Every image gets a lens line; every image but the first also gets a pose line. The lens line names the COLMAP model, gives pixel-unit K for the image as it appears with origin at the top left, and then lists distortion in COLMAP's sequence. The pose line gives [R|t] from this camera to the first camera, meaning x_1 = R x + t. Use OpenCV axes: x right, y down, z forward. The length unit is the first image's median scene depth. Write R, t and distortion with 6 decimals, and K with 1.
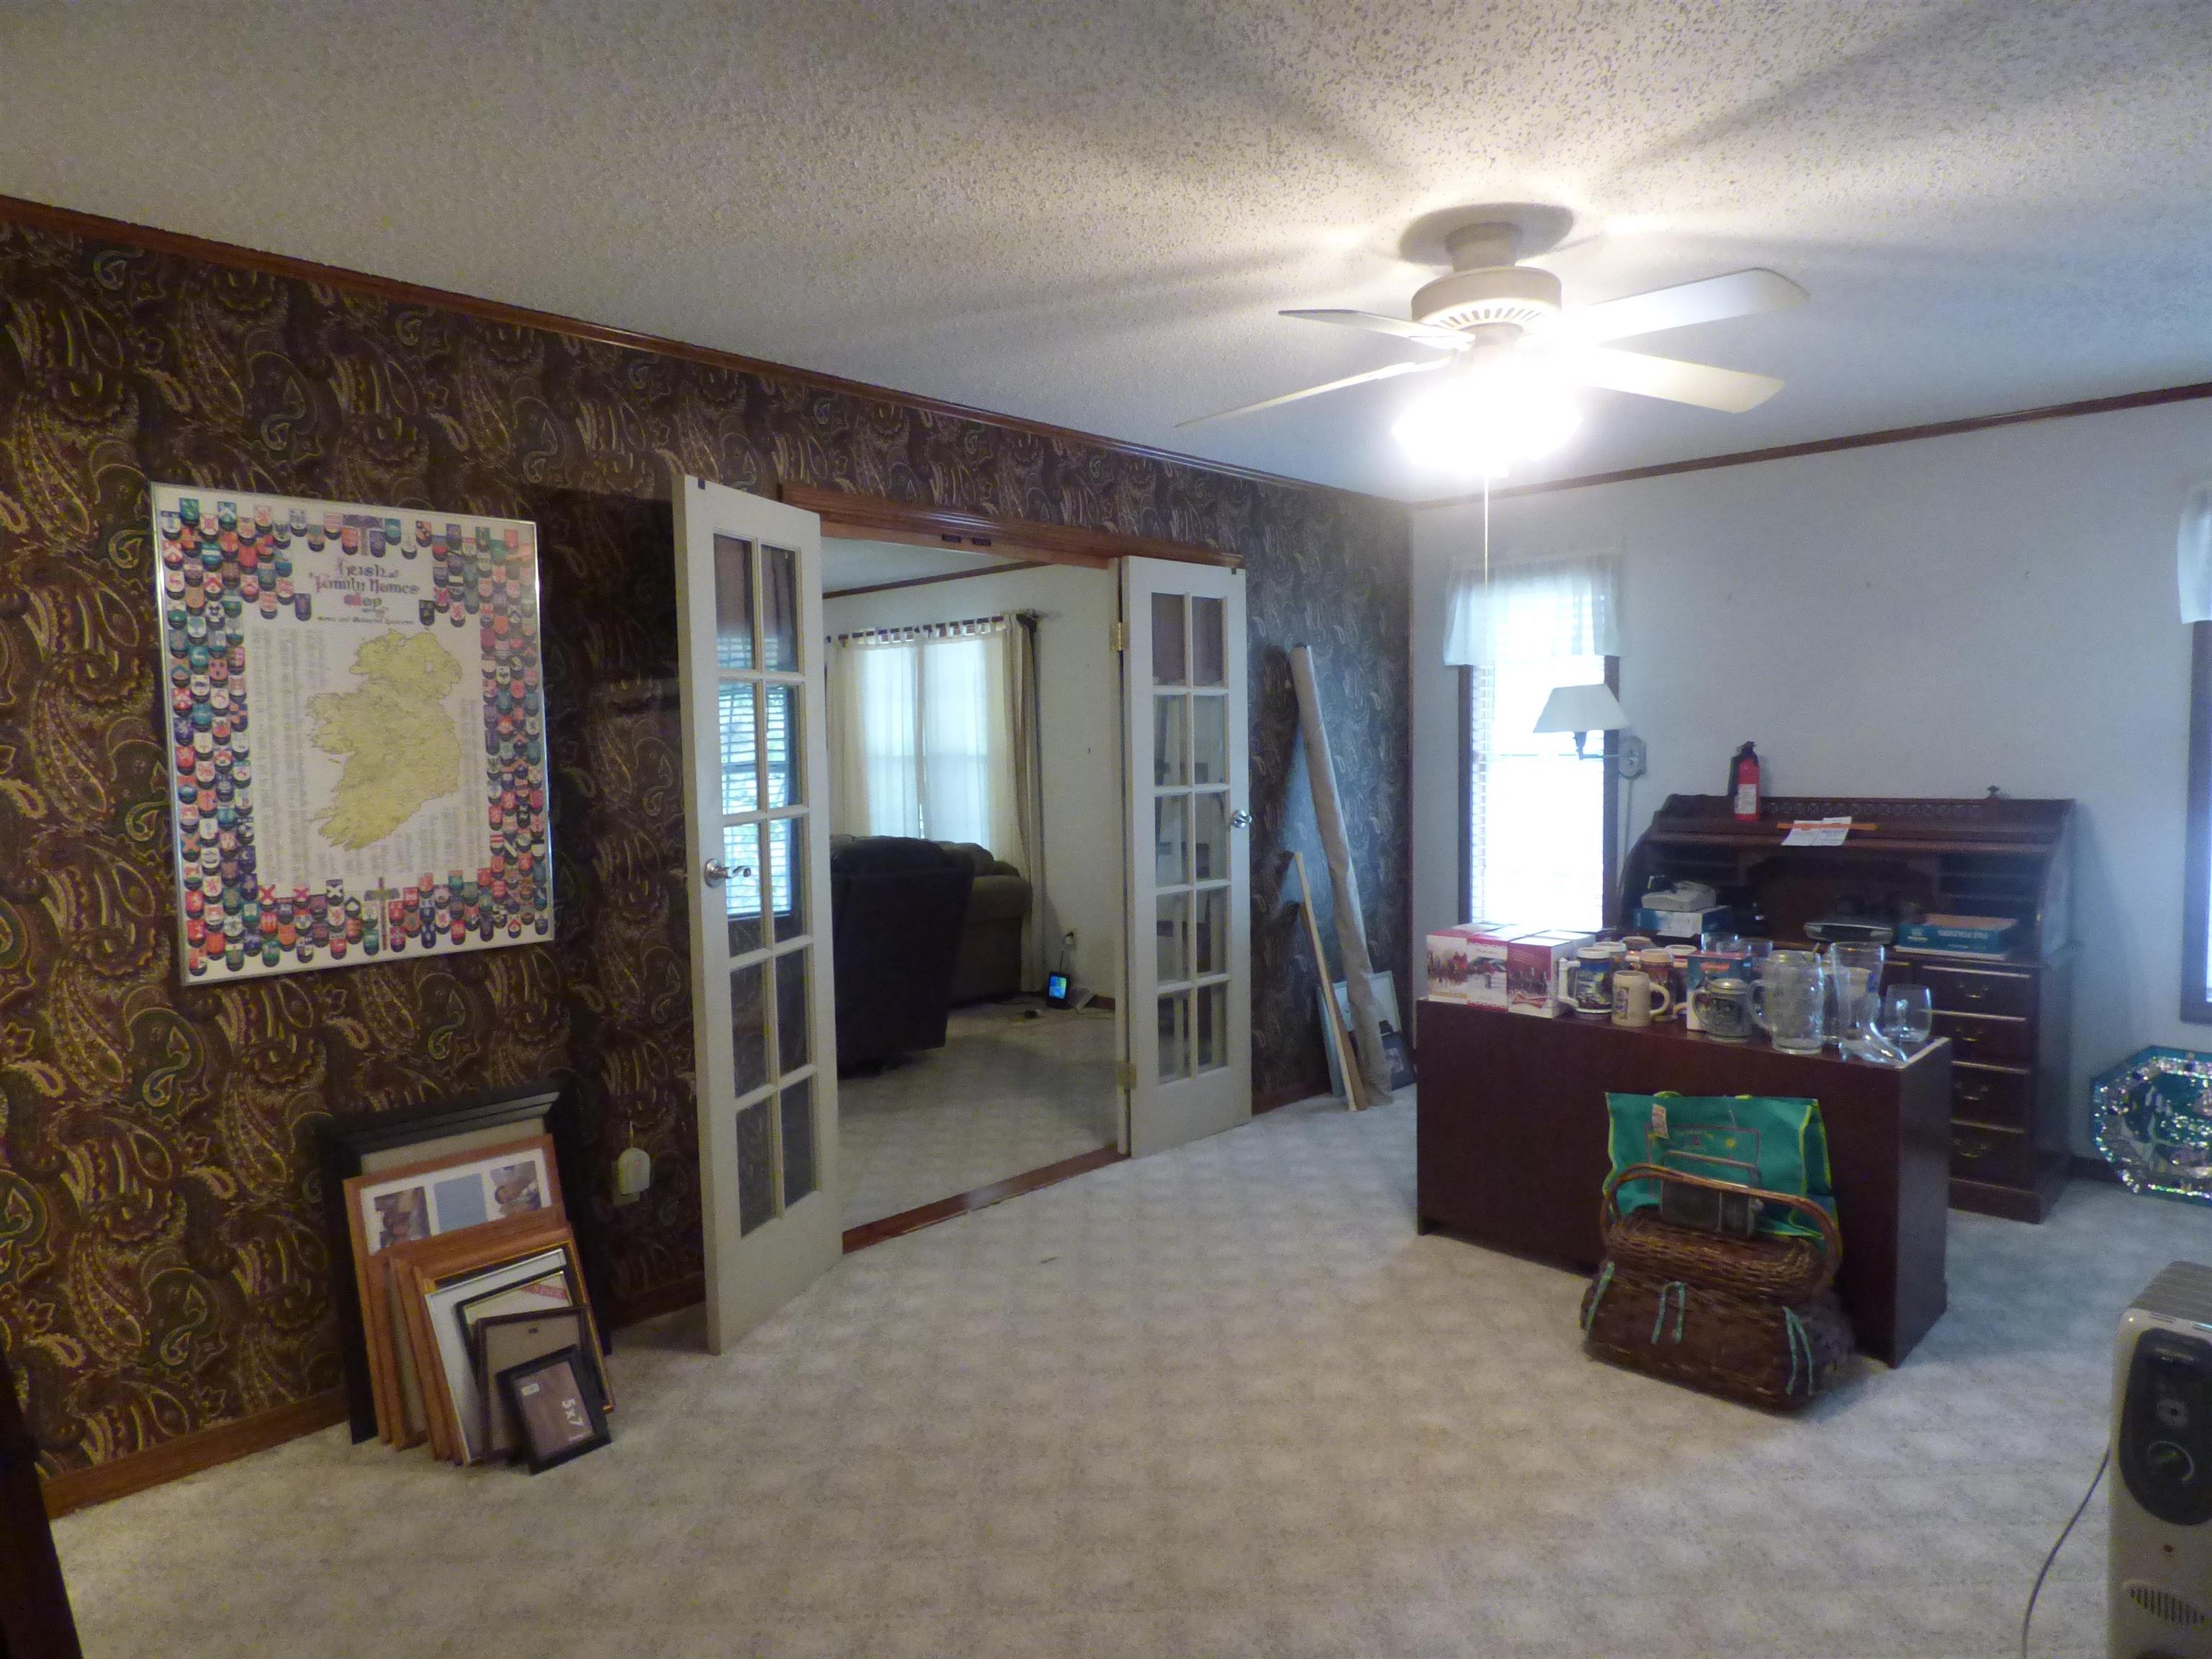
lens RADIAL K [[1365.2, 0, 1109.1], [0, 1365.2, 828.5], [0, 0, 1]] dist [-0.013850, 0.004330]
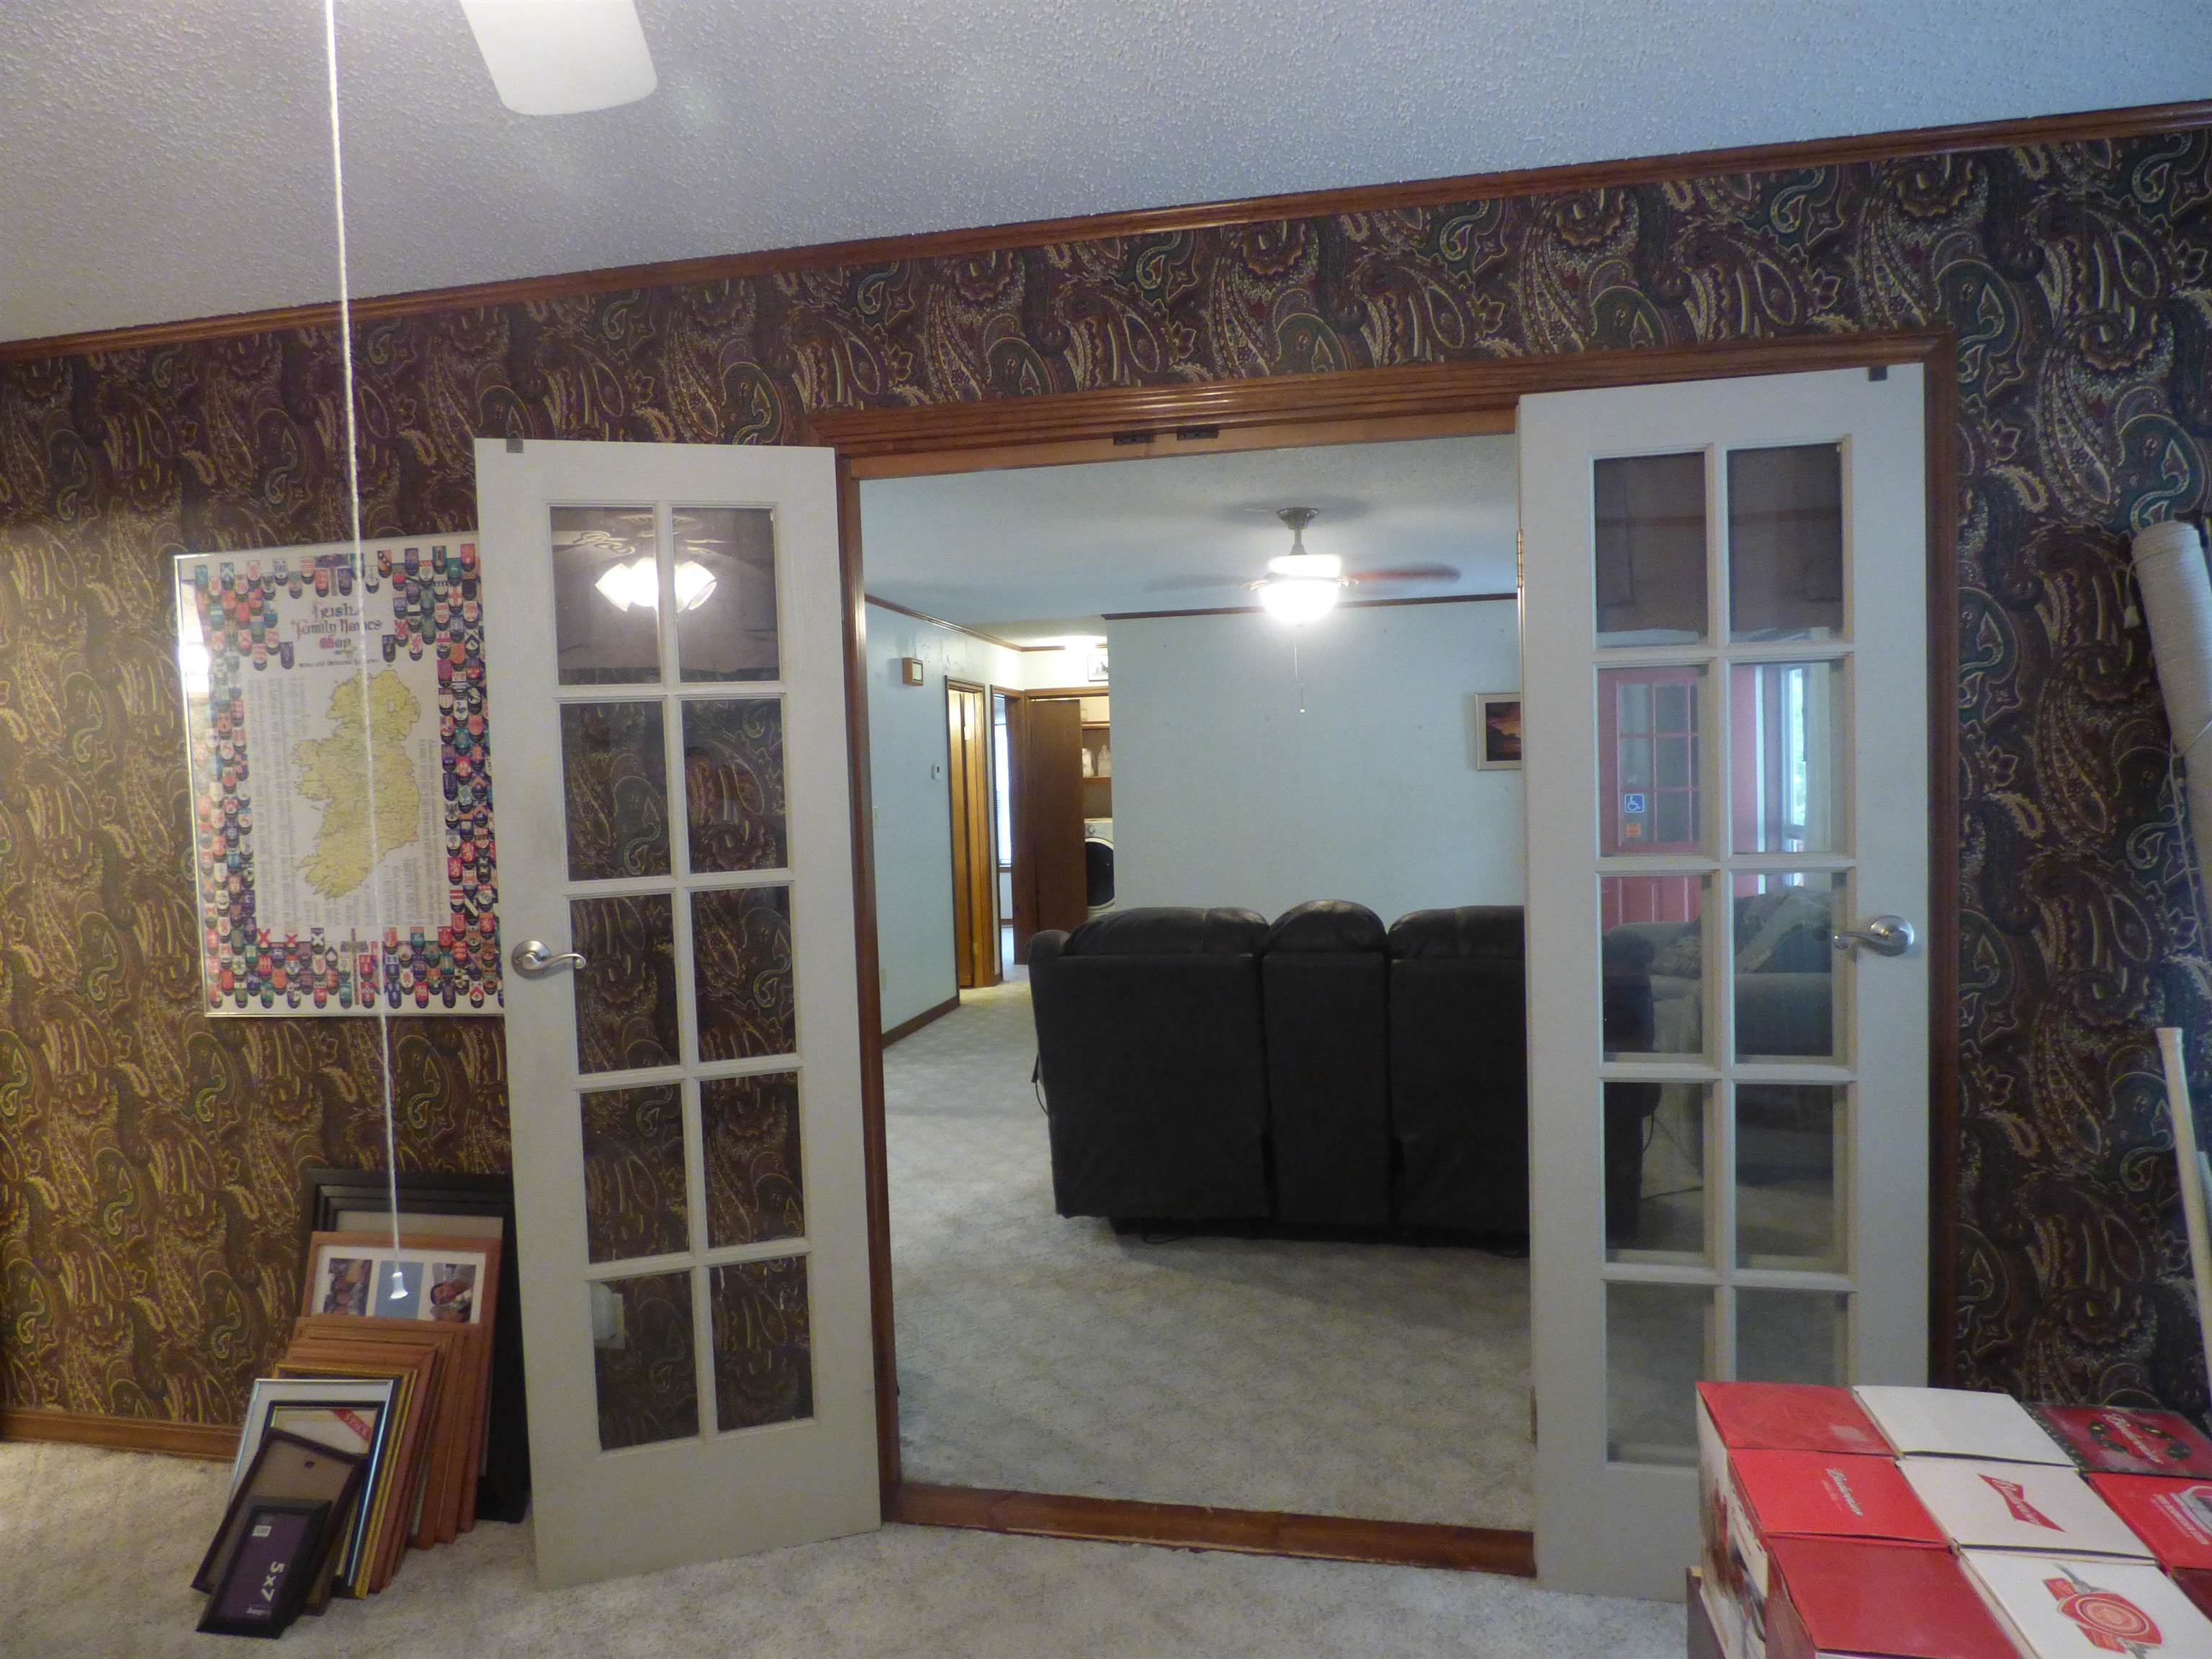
lens RADIAL K [[1365.2, 0, 1105.6], [0, 1365.2, 831.0], [0, 0, 1]] dist [-0.013850, 0.004330]
pose [[0.533400, 0.031929, -0.845260, 0.544947], [-0.030474, 0.999364, 0.018519, -0.065535], [0.845314, 0.015880, 0.534034, 0.913295]]
